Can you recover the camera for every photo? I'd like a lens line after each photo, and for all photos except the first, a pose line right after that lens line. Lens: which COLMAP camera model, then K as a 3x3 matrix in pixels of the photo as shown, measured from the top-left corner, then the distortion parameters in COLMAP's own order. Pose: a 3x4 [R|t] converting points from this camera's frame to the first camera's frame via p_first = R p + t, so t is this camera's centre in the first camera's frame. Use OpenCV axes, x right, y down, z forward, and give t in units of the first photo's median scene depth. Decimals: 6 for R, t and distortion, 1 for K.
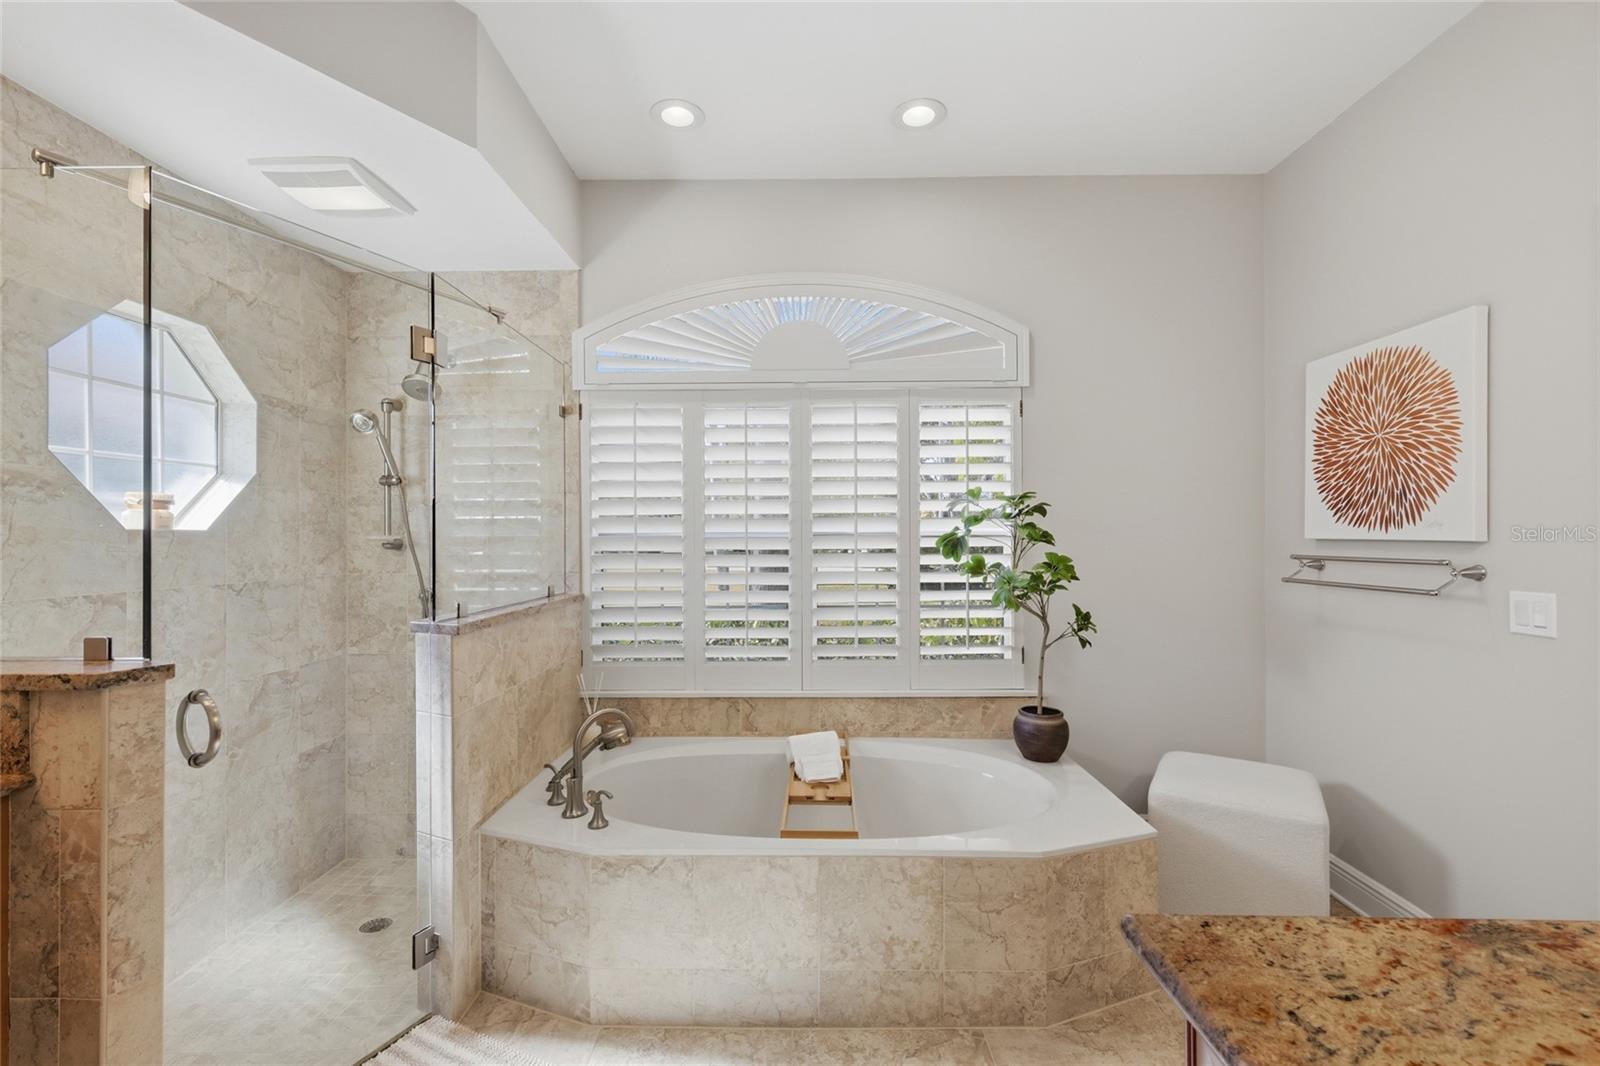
lens RADIAL K [[712.2, 0, 806.1], [0, 712.2, 536.0], [0, 0, 1]] dist [0.000565, 0.000892]
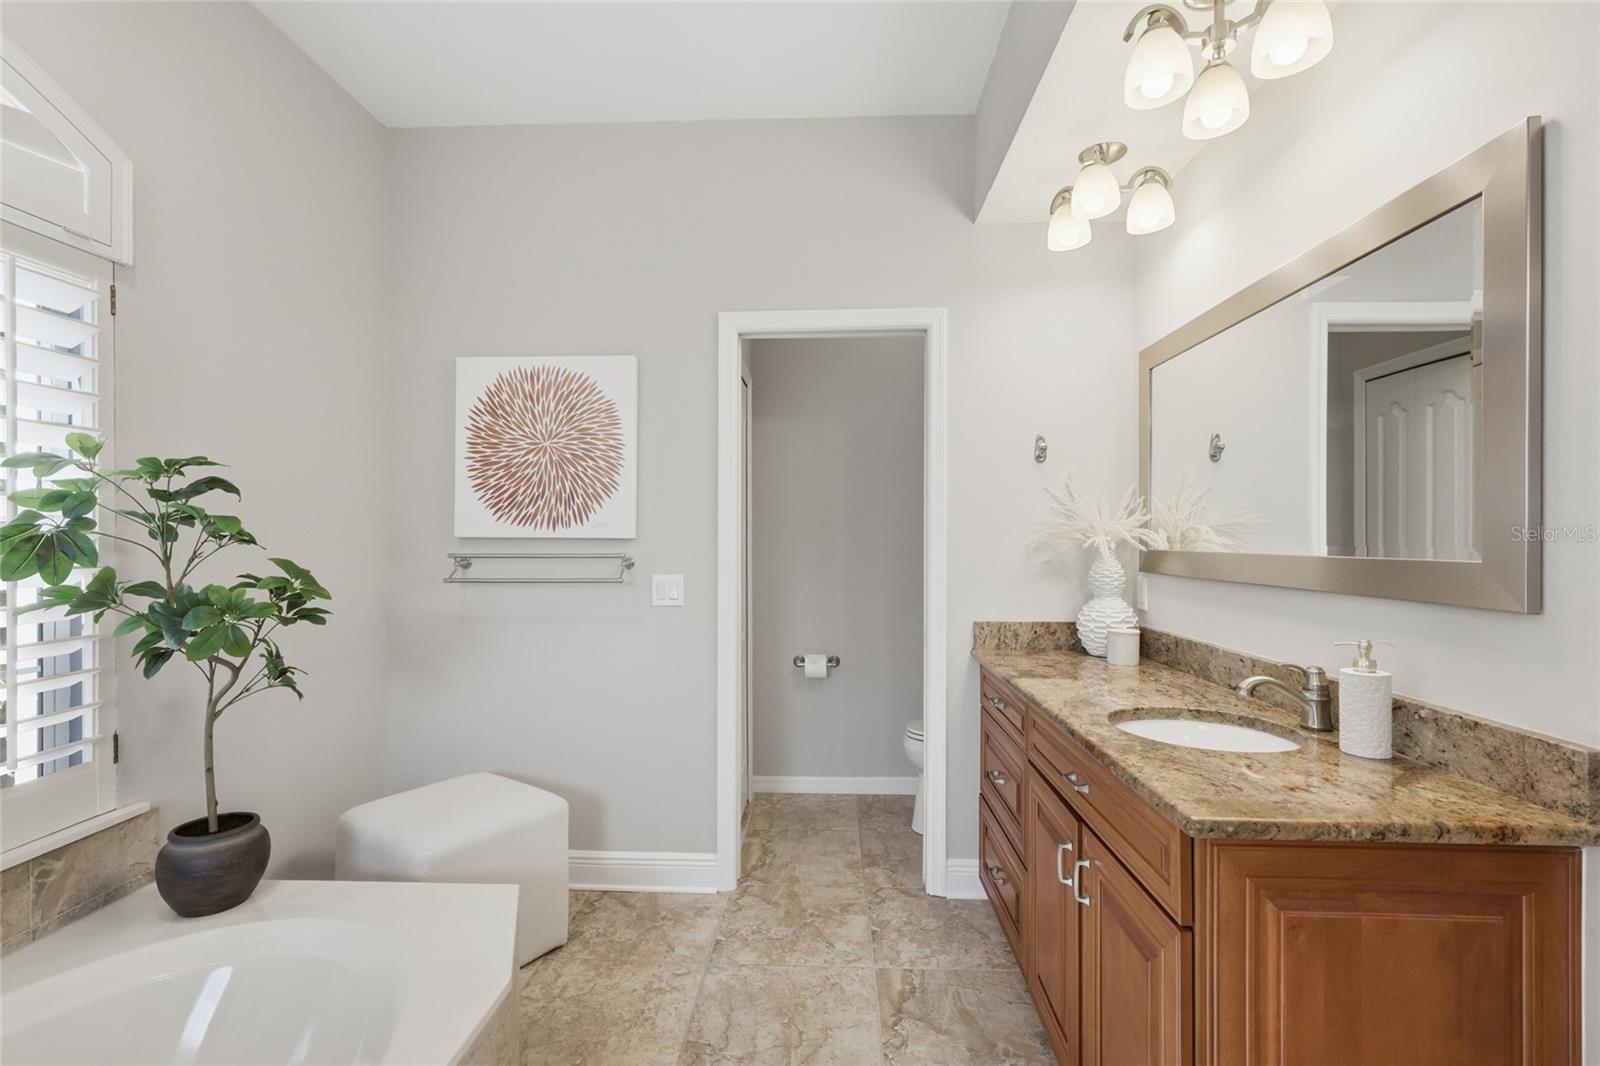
lens RADIAL K [[712.2, 0, 806.0], [0, 712.2, 535.5], [0, 0, 1]] dist [0.000565, 0.000892]
pose [[0.025717, 0.005282, 0.999655, -0.283401], [-0.000993, 0.999986, -0.005259, 0.007188], [-0.999669, -0.000858, 0.025722, 0.545501]]
